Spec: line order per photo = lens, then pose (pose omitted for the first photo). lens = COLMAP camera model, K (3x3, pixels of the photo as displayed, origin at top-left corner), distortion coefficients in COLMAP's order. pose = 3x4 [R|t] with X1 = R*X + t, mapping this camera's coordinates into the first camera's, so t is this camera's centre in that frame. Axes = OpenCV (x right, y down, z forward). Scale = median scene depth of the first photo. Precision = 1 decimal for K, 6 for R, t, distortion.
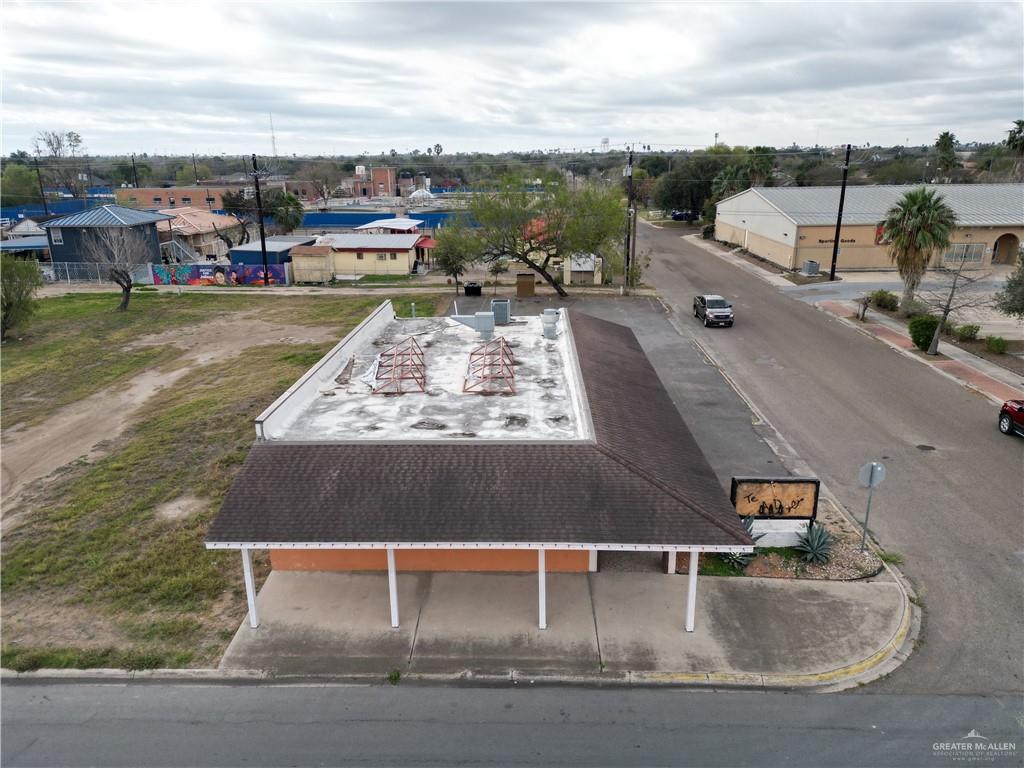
lens RADIAL K [[710.7, 0, 510.7], [0, 710.7, 385.5], [0, 0, 1]] dist [0.096813, -0.102207]
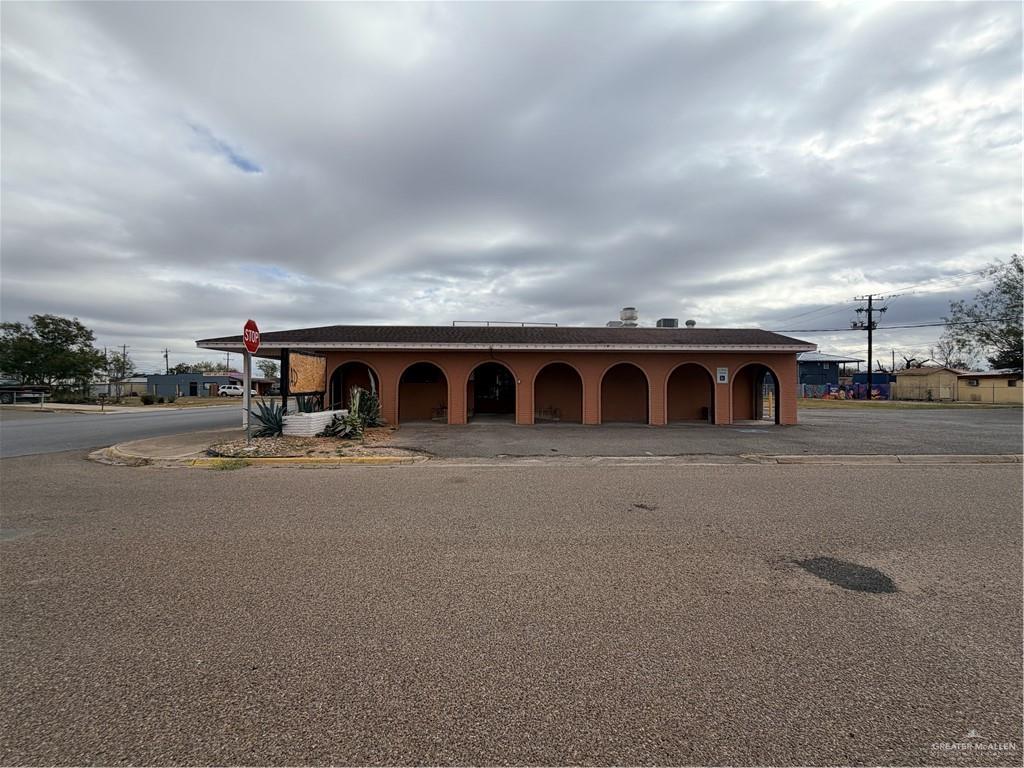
lens RADIAL K [[406.8, 0, 515.1], [0, 406.8, 385.4], [0, 0, 1]] dist [-0.000325, 0.000214]
pose [[0.062230, 0.001467, -0.998061, 0.846888], [-0.304291, 0.952417, -0.017573, 0.082364], [0.950544, 0.304794, 0.059715, 1.108657]]
